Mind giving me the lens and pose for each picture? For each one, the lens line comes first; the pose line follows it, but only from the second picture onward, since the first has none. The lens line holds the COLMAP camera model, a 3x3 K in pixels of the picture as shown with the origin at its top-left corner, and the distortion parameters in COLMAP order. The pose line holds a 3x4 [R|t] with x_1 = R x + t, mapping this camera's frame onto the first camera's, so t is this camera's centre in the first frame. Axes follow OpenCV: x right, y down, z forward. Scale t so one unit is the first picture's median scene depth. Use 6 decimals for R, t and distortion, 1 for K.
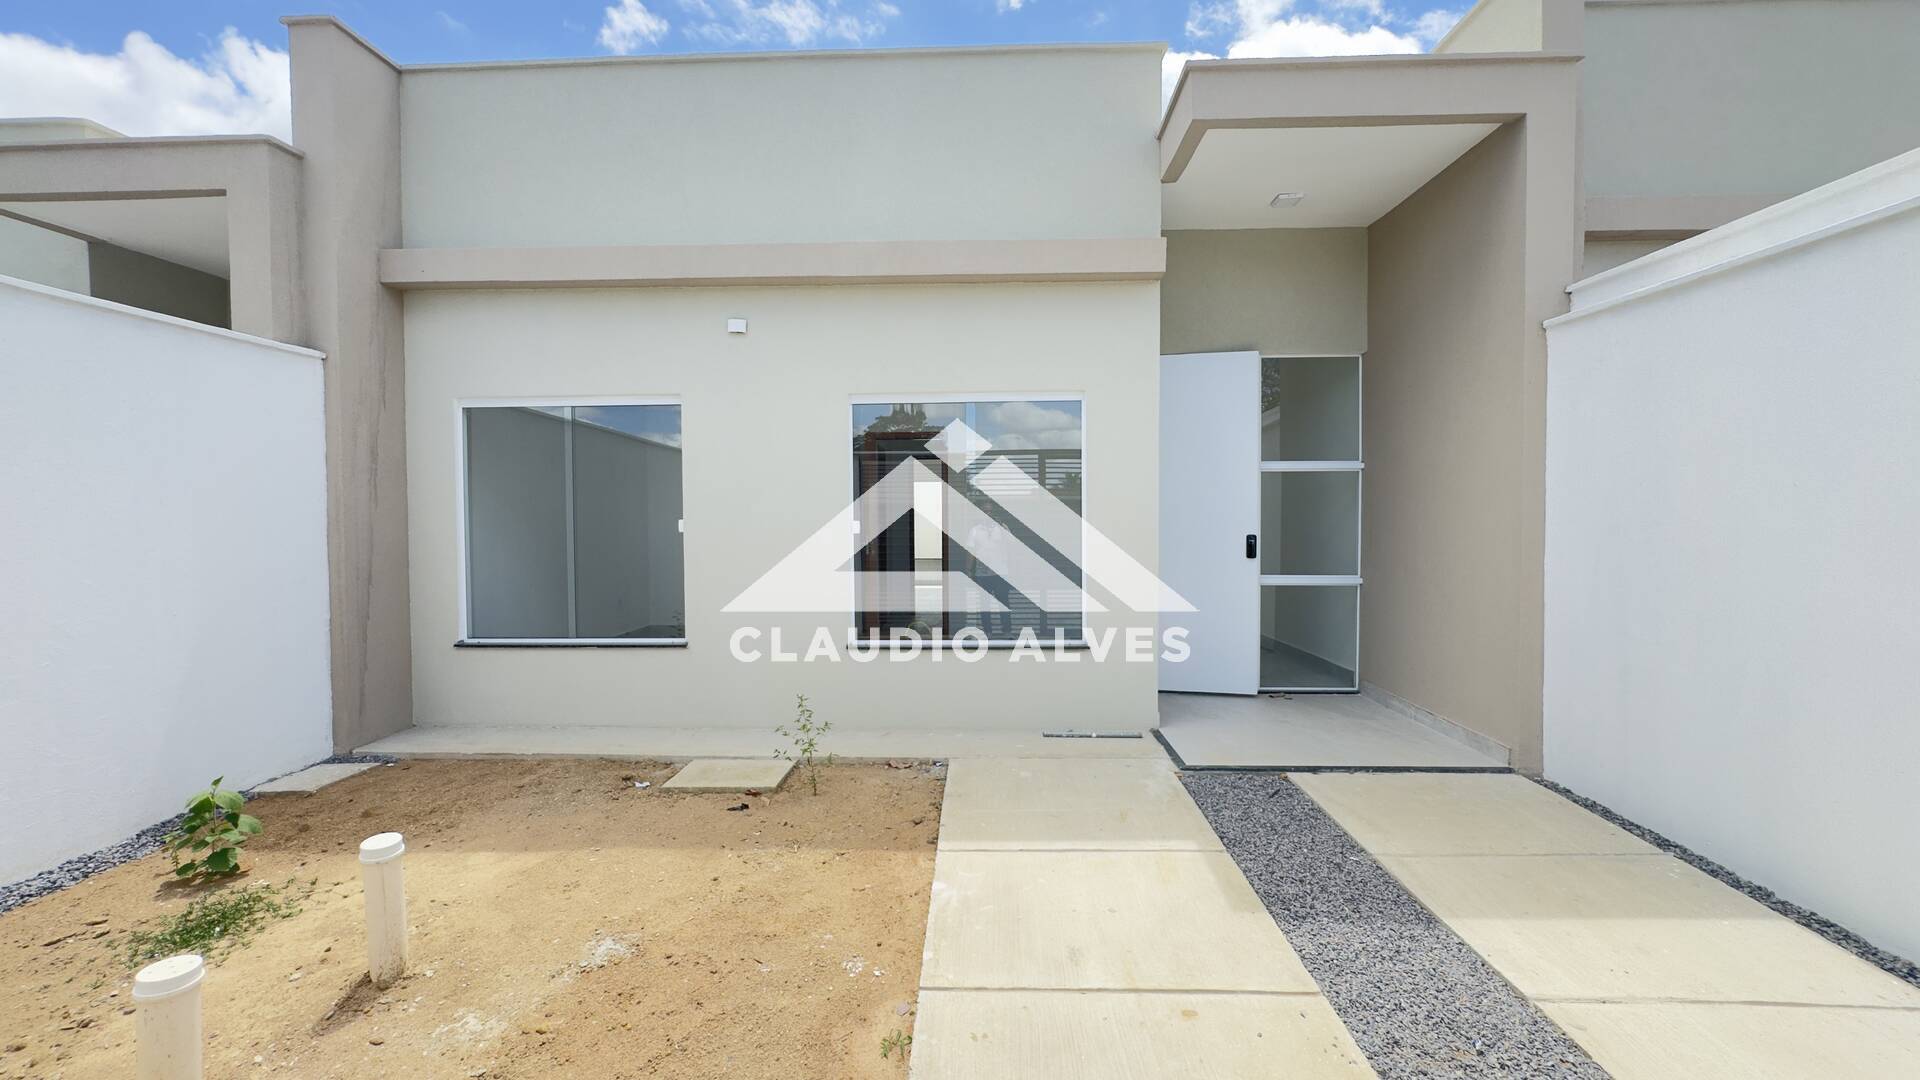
lens RADIAL K [[763.1, 0, 964.7], [0, 763.1, 519.6], [0, 0, 1]] dist [-0.002965, 0.000403]
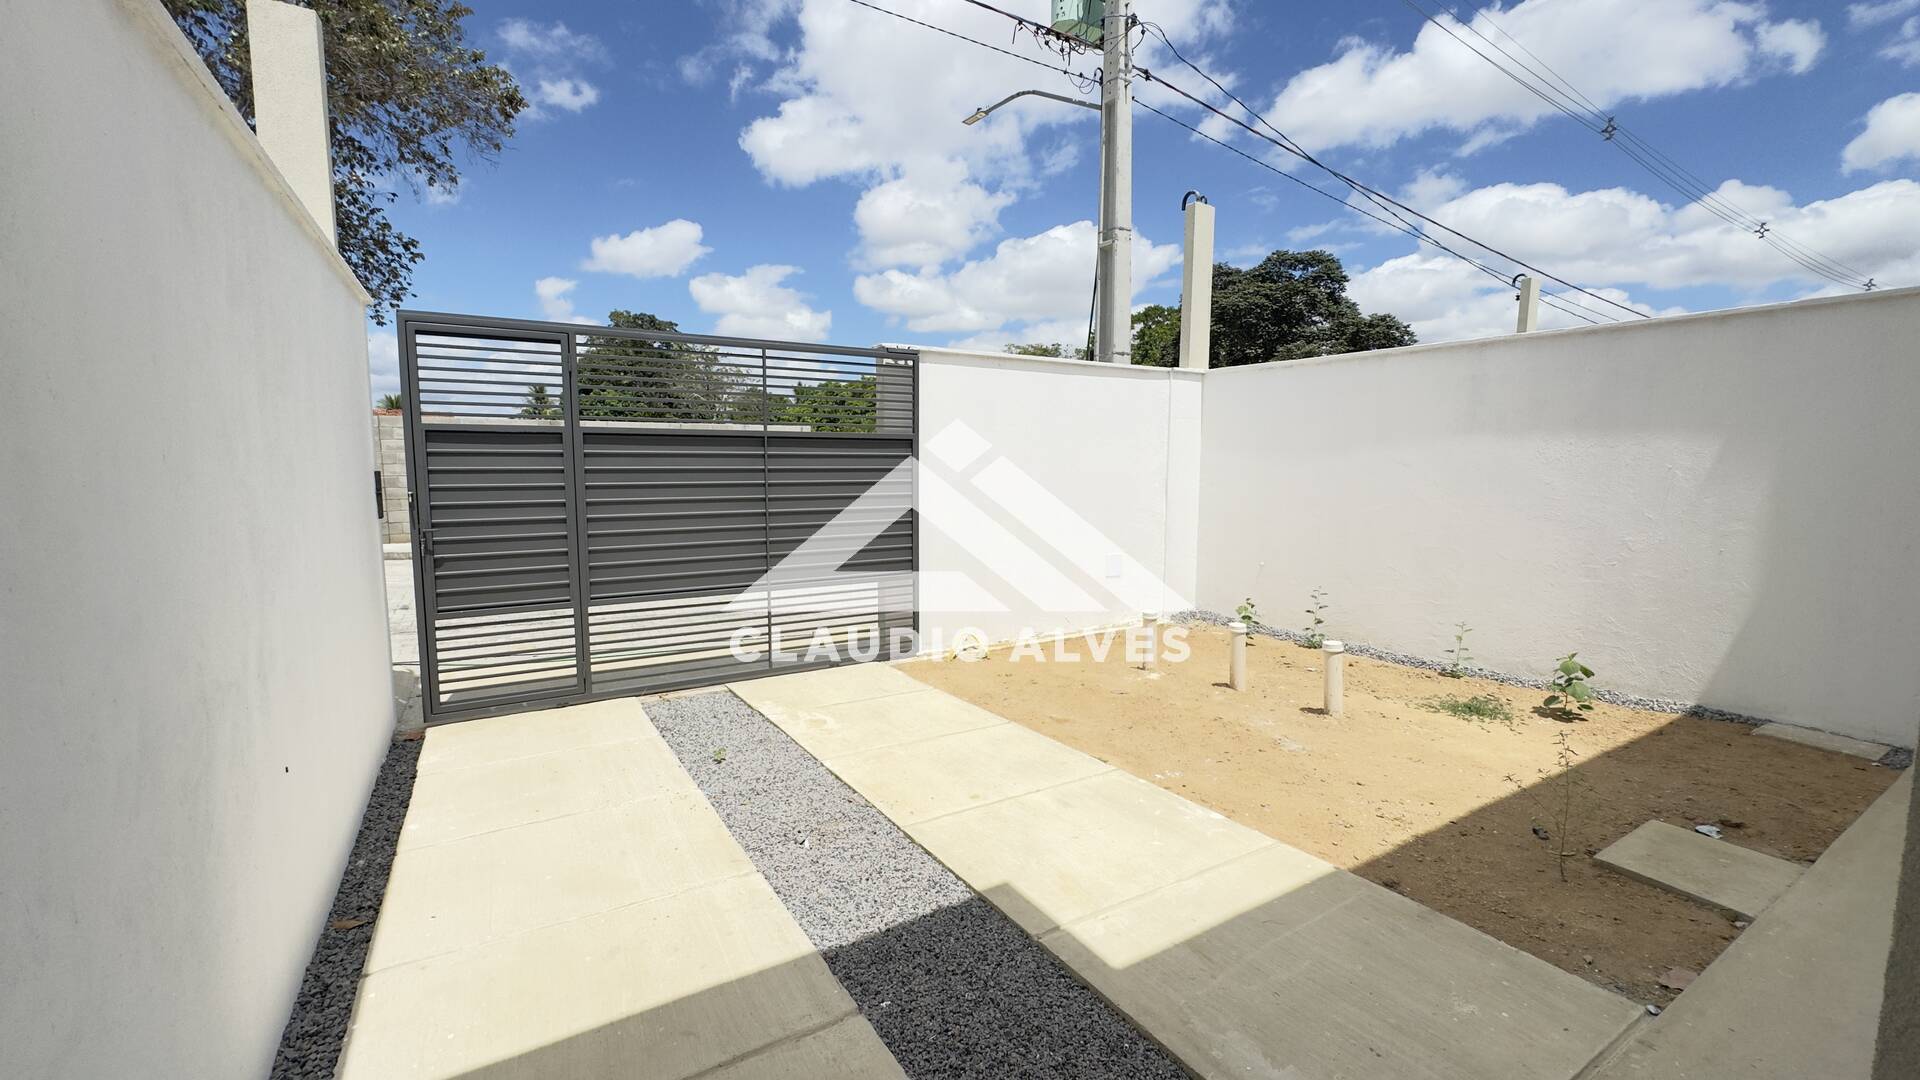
lens RADIAL K [[763.1, 0, 960.5], [0, 763.1, 541.1], [0, 0, 1]] dist [-0.002965, 0.000403]
pose [[-0.836143, 0.062655, -0.544921, 0.608368], [0.002490, 0.993878, 0.110456, -0.030559], [0.548505, 0.091000, -0.831180, 1.192368]]
